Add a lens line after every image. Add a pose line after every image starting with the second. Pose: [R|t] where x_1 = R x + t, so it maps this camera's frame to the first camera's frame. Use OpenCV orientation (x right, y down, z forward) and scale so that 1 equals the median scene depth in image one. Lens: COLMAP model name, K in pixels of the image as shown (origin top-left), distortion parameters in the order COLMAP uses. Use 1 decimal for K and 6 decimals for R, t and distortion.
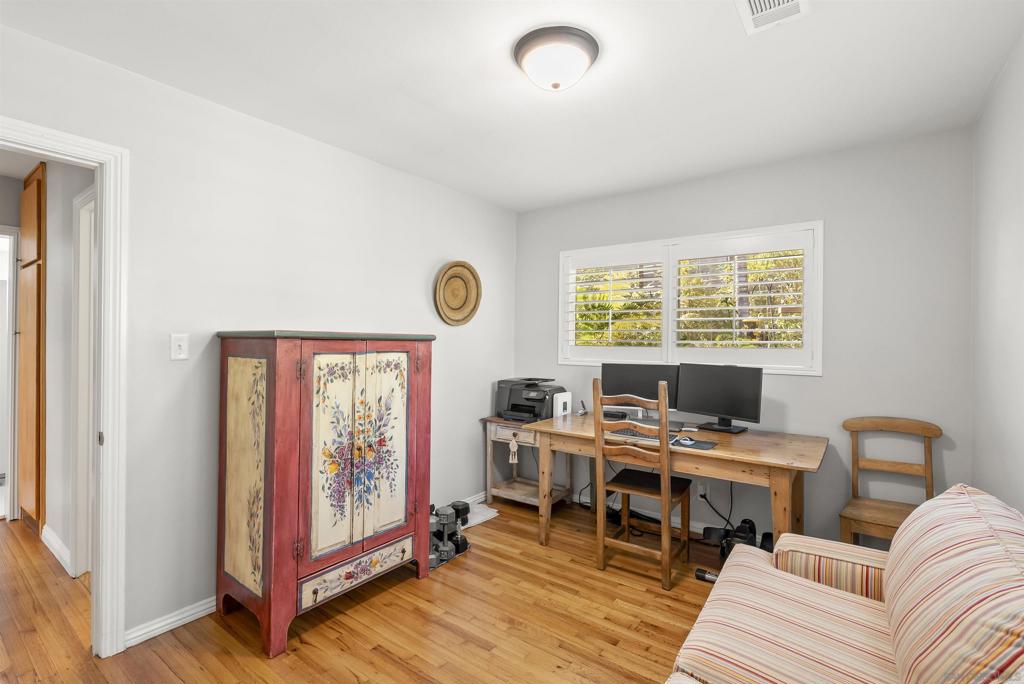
lens RADIAL K [[467.8, 0, 509.7], [0, 467.8, 340.0], [0, 0, 1]] dist [-0.007718, 0.002164]
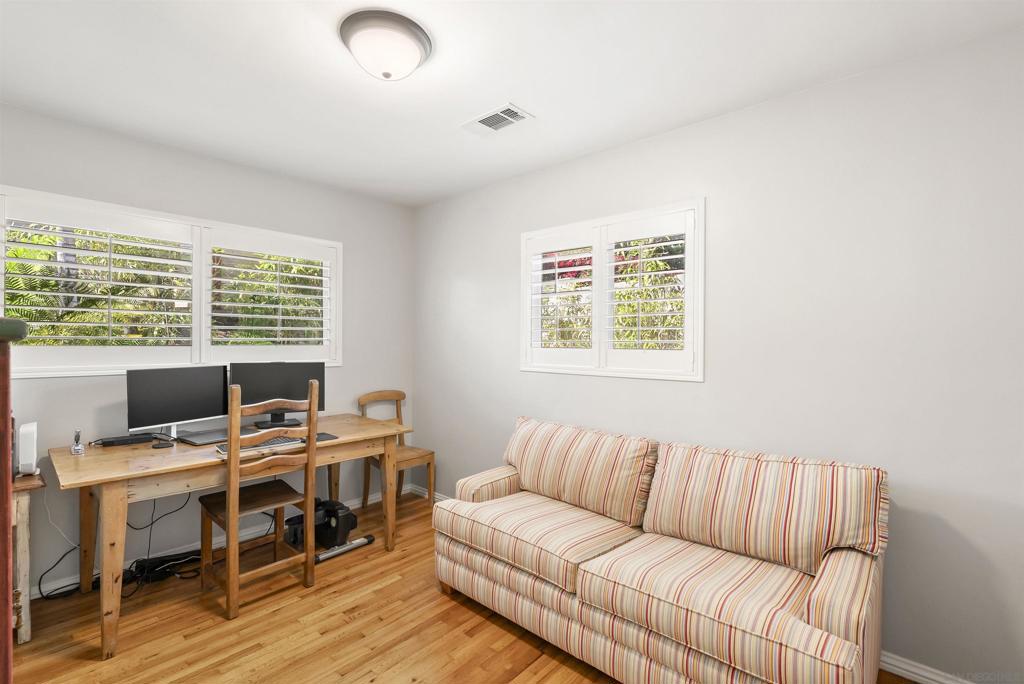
lens RADIAL K [[467.8, 0, 508.7], [0, 467.8, 342.5], [0, 0, 1]] dist [-0.007718, 0.002164]
pose [[0.093824, -0.013583, 0.995496, -0.548791], [-0.005409, 0.999885, 0.014153, -0.006766], [-0.995574, -0.006712, 0.093739, 0.428369]]
